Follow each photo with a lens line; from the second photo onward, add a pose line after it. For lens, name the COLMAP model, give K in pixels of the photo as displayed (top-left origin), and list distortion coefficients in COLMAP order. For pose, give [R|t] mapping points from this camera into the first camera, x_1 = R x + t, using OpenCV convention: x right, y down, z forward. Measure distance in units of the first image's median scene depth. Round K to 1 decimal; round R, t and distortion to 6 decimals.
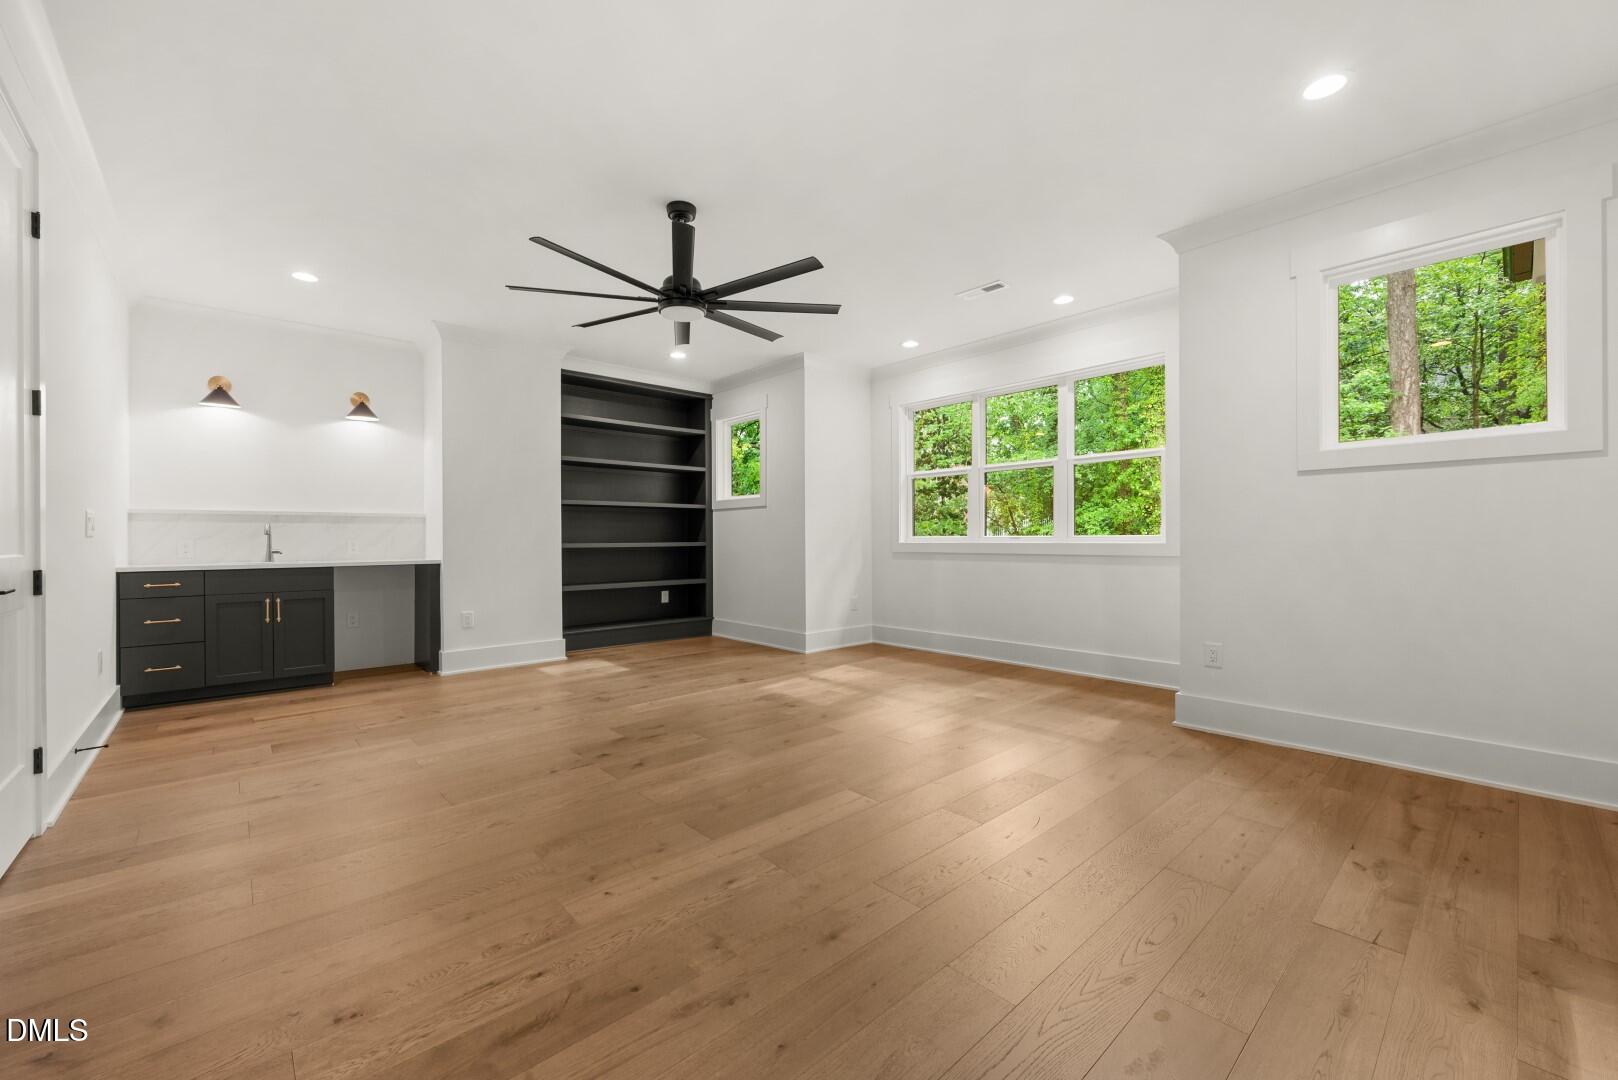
lens RADIAL K [[638.7, 0, 813.5], [0, 638.7, 537.4], [0, 0, 1]] dist [0.001809, 0.000043]
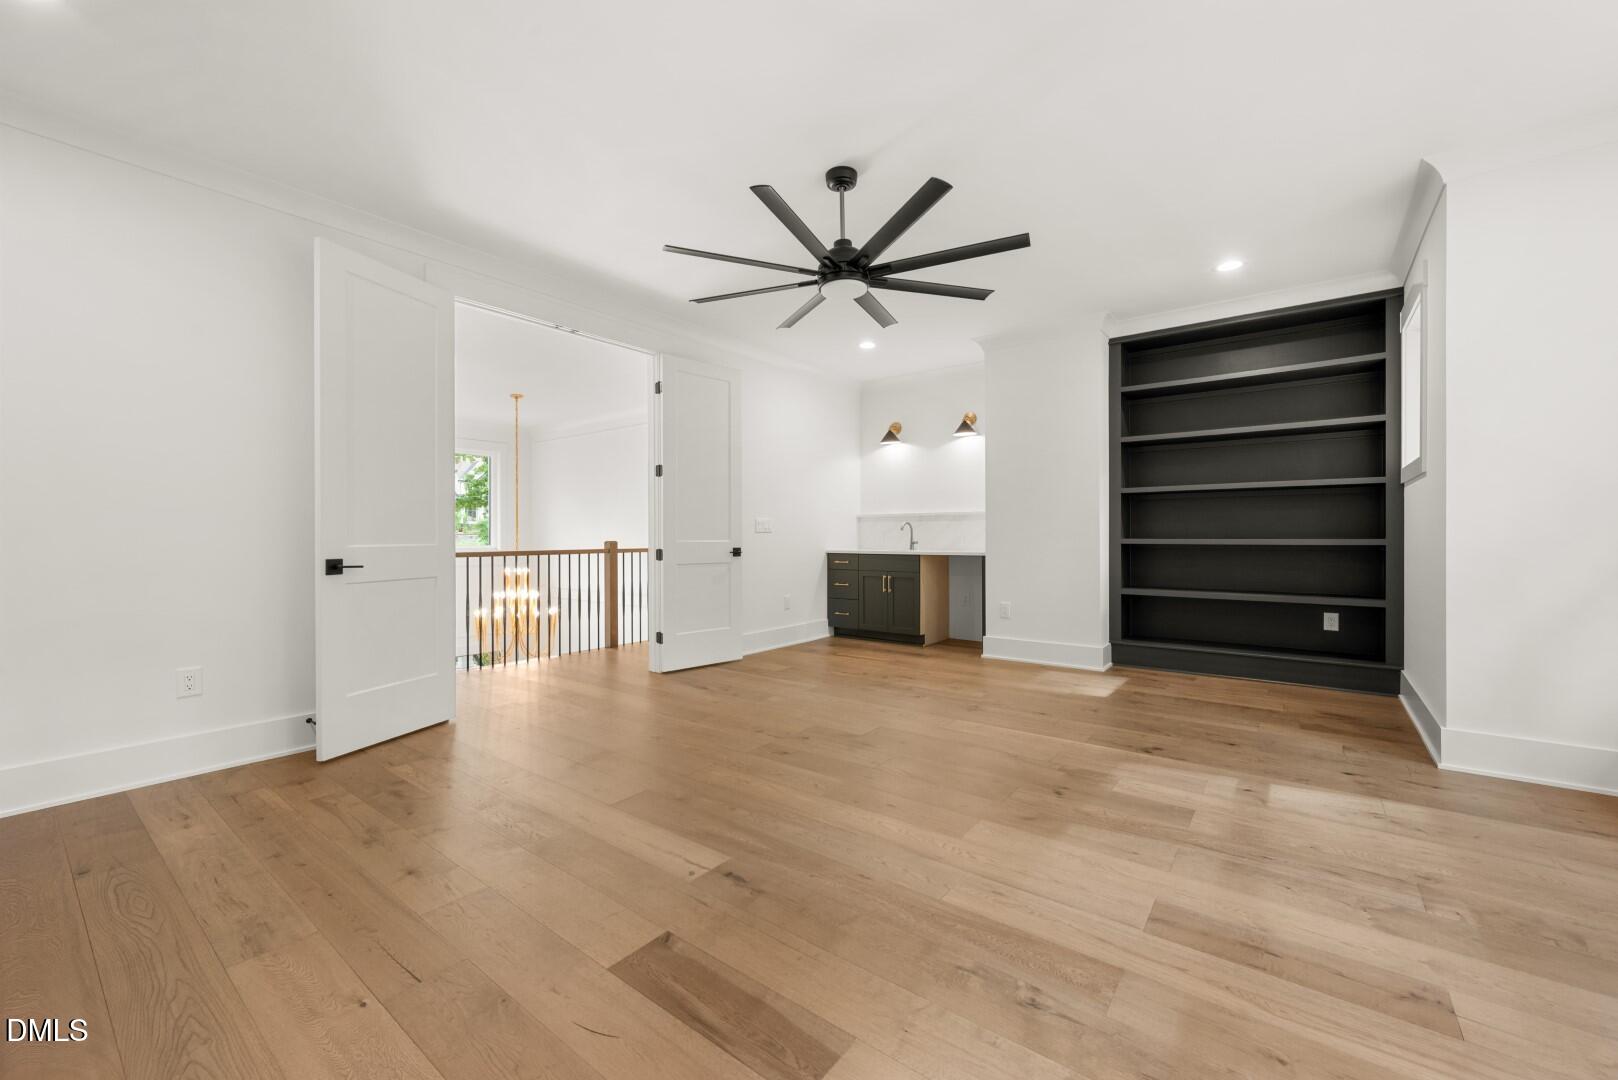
lens RADIAL K [[638.7, 0, 813.5], [0, 638.7, 537.4], [0, 0, 1]] dist [0.001809, 0.000043]
pose [[0.176225, 0.008340, -0.984315, 0.476467], [0.004579, 0.999946, 0.009292, -0.002415], [0.984339, -0.006145, 0.176177, 0.549339]]
